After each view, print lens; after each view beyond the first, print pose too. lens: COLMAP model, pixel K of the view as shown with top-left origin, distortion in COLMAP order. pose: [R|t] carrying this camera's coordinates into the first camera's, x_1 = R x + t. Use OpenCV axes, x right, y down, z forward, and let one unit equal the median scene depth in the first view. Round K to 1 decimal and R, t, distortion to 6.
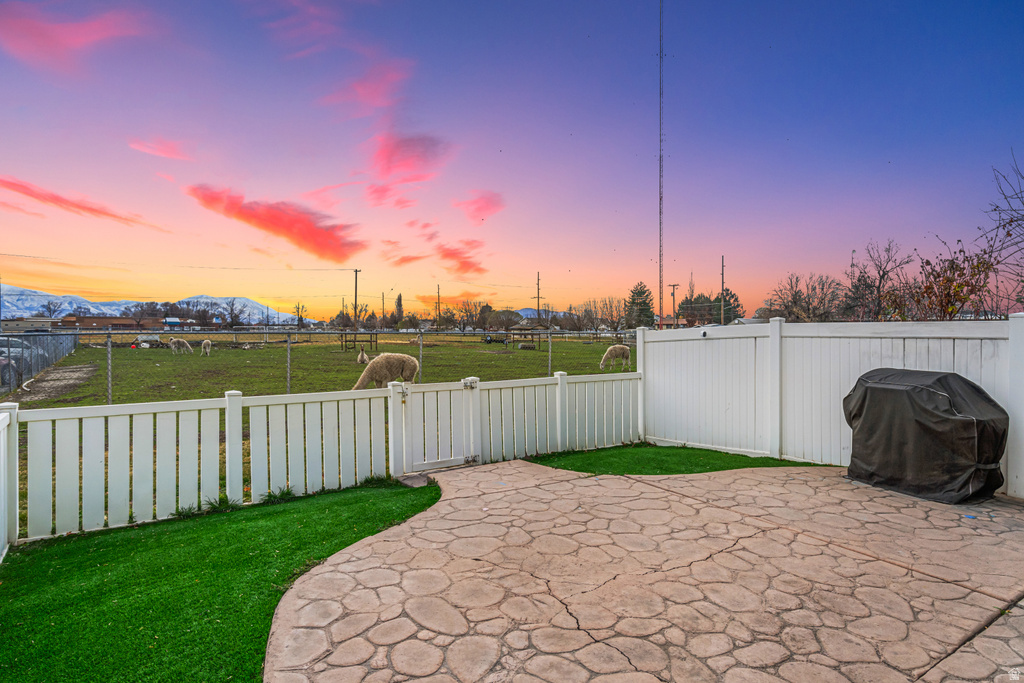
lens RADIAL K [[583.4, 0, 512.0], [0, 583.4, 341.5], [0, 0, 1]] dist [0.001570, 0.000248]
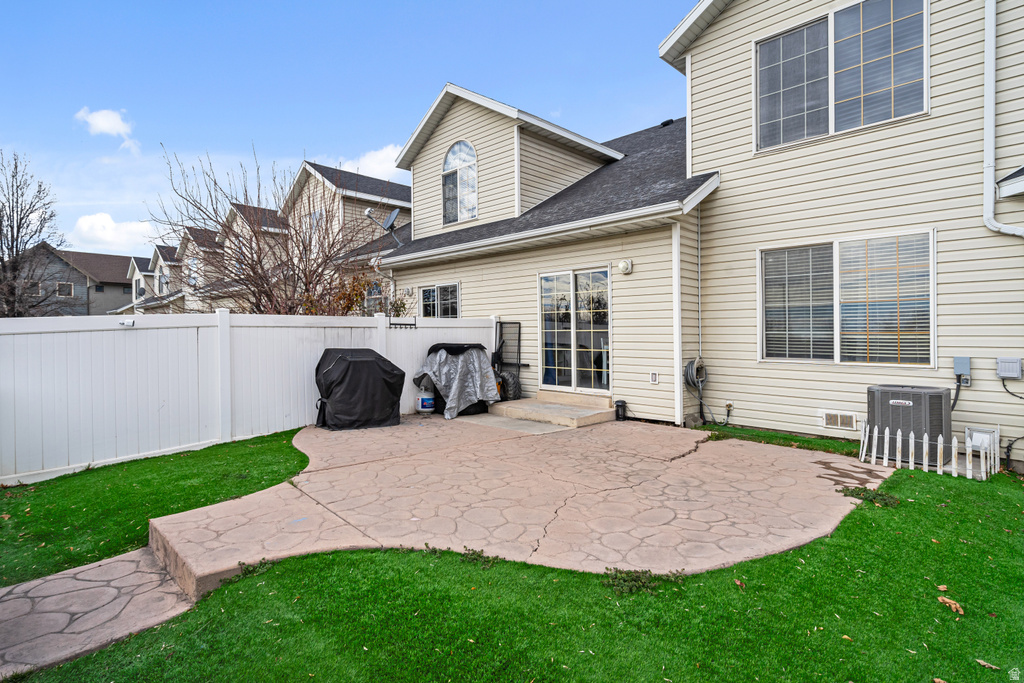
lens RADIAL K [[521.2, 0, 505.0], [0, 521.2, 337.1], [0, 0, 1]] dist [0.000715, 0.001048]
pose [[-0.166826, -0.015143, 0.985870, -0.740872], [0.016949, 0.999690, 0.018223, 0.003510], [-0.985841, 0.019750, -0.166518, 0.885819]]
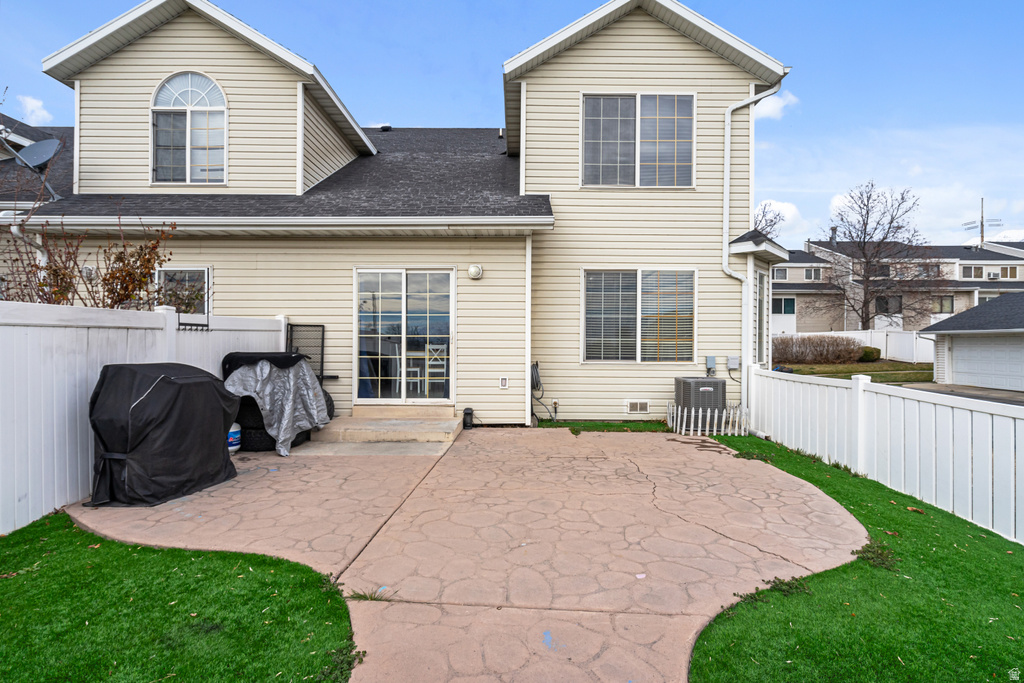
lens RADIAL K [[506.0, 0, 513.5], [0, 506.0, 337.4], [0, 0, 1]] dist [0.001384, 0.000318]
pose [[-0.821208, -0.010142, 0.570539, -0.231107], [-0.000680, 0.999859, 0.016795, -0.003743], [-0.570628, 0.013404, -0.821099, 1.404652]]
